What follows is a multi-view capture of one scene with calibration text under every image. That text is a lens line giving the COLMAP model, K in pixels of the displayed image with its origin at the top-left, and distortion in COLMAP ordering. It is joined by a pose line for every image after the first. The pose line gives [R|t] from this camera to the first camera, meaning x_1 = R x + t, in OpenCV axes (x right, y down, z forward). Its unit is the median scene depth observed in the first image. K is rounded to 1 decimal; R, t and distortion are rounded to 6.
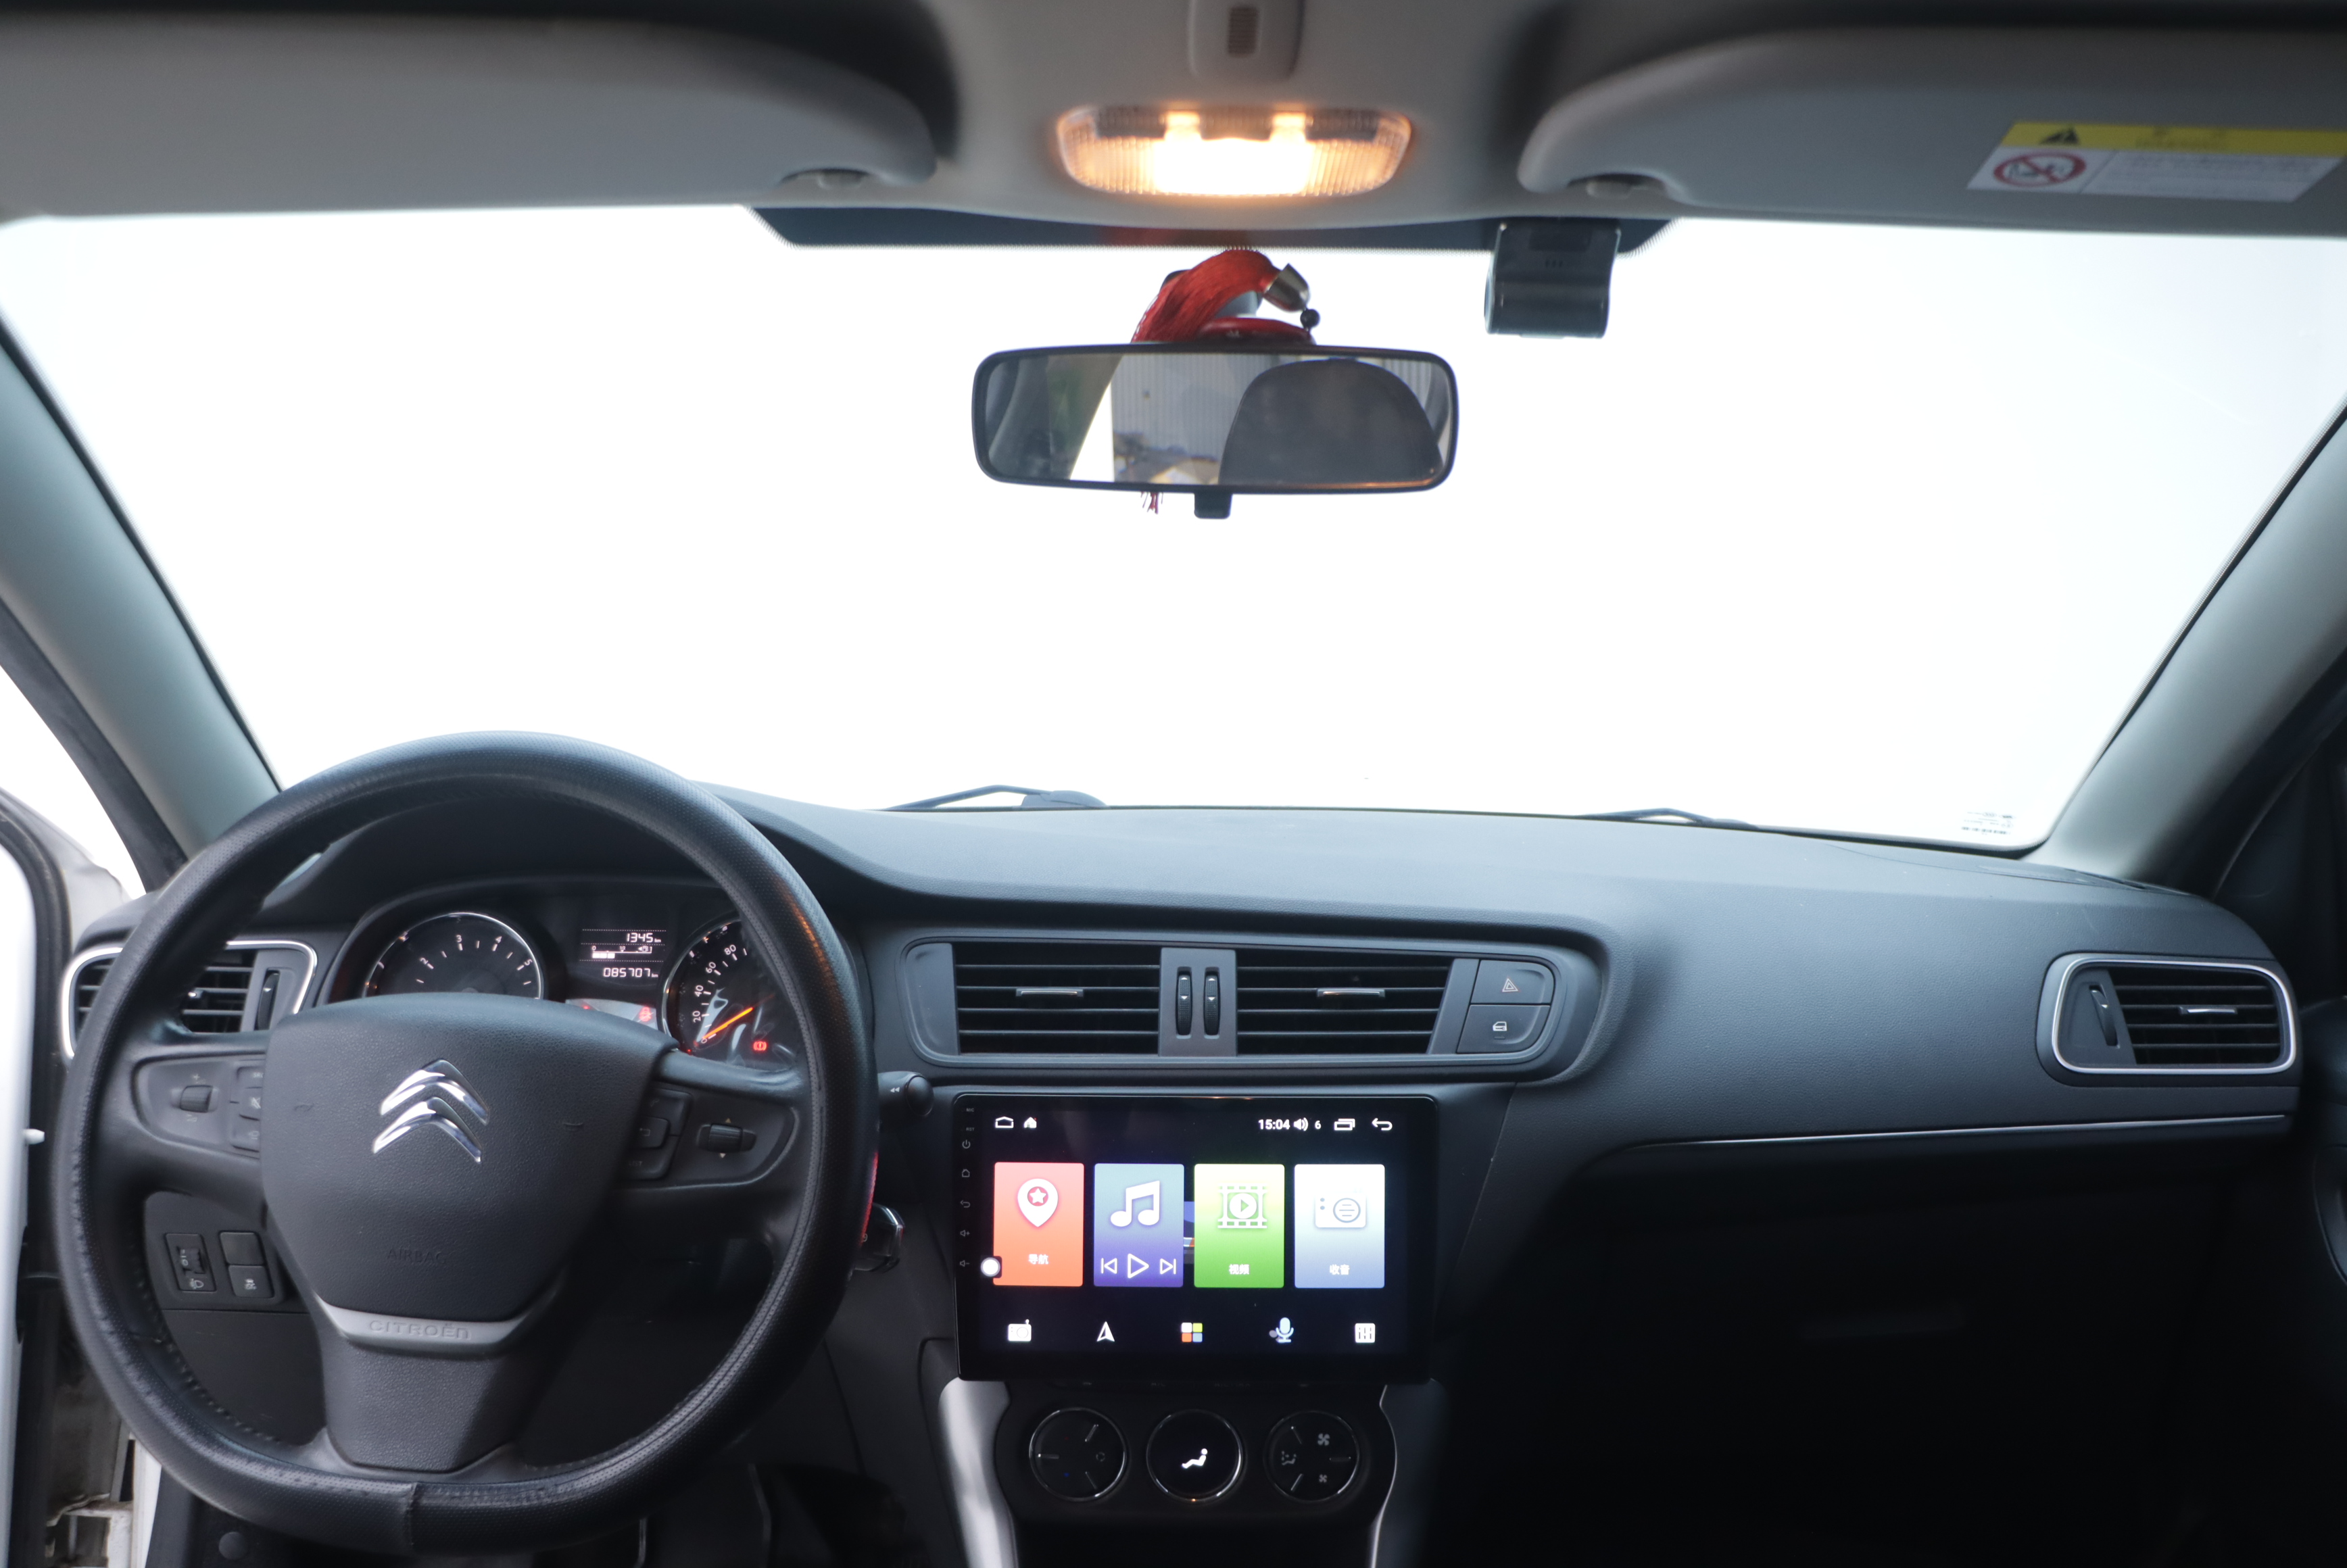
lens RADIAL K [[1915.2, 0, 1173.5], [0, 1915.2, 784.0], [0, 0, 1]] dist [-0.189524, 0.145991]
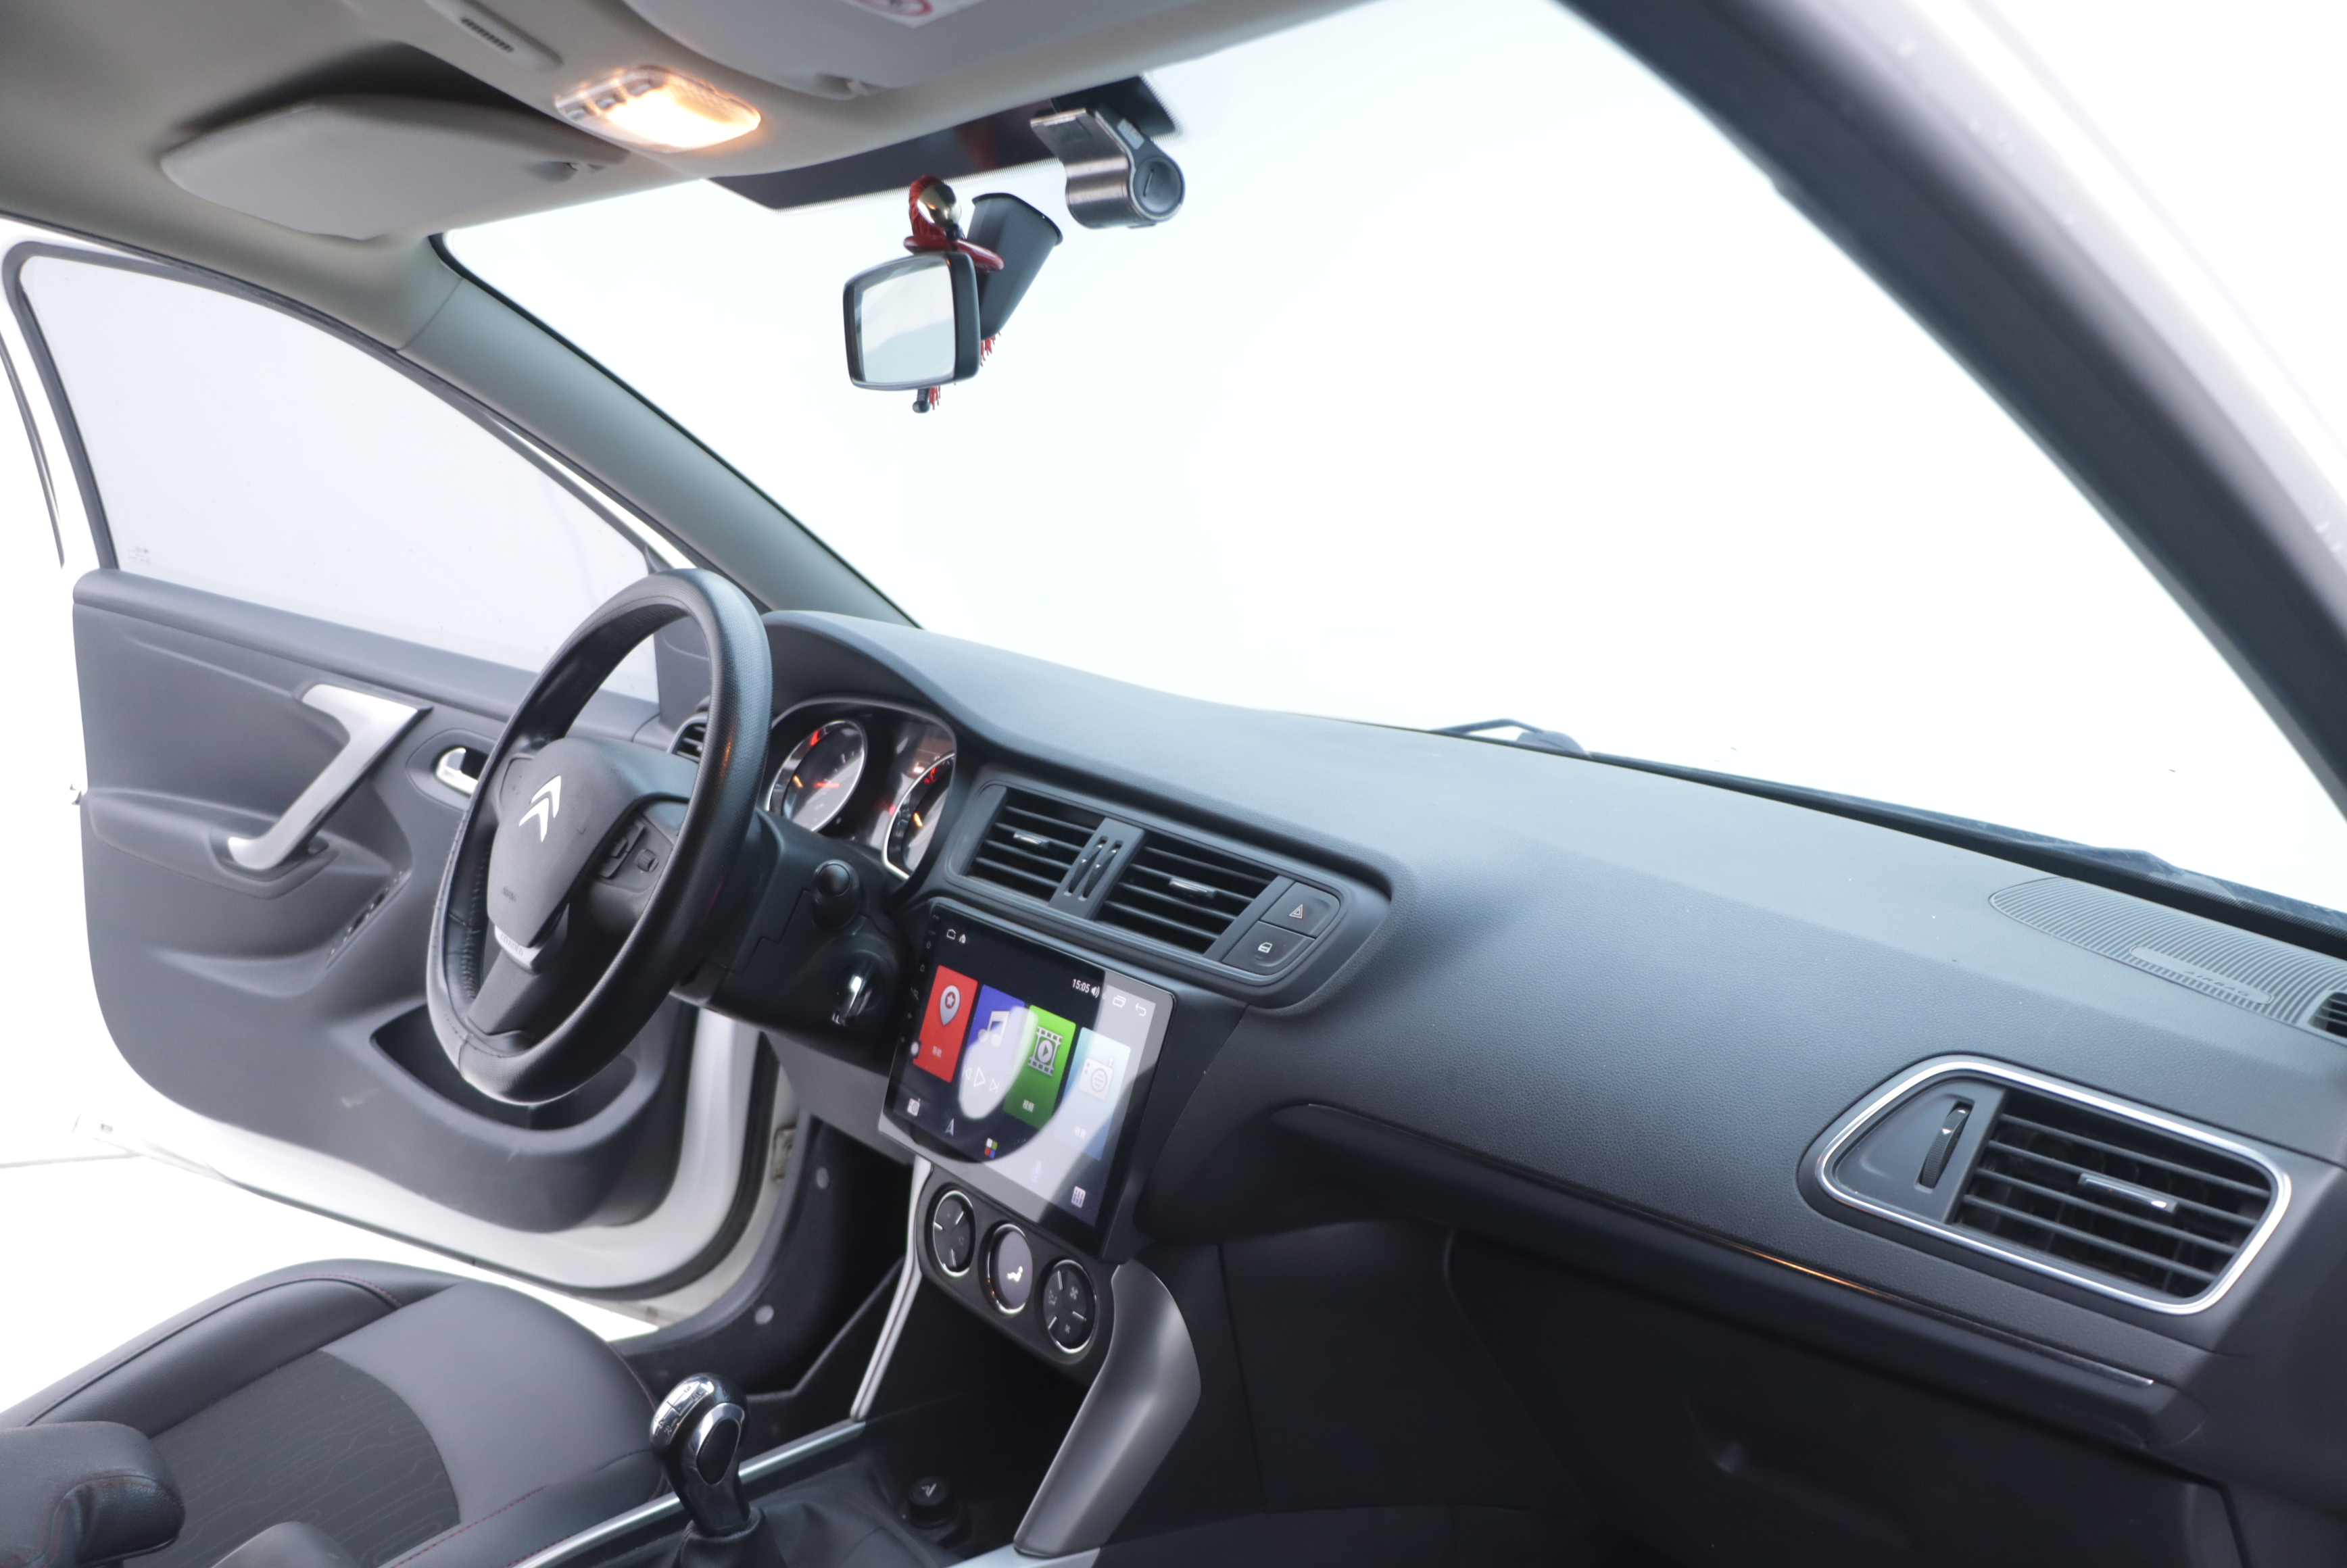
lens RADIAL K [[1915.2, 0, 1173.5], [0, 1915.2, 784.0], [0, 0, 1]] dist [-0.189524, 0.145991]
pose [[0.606861, 0.138731, -0.782606, 0.917006], [-0.141423, 0.987784, 0.065439, -0.010635], [0.782125, 0.070966, 0.619068, 0.372475]]
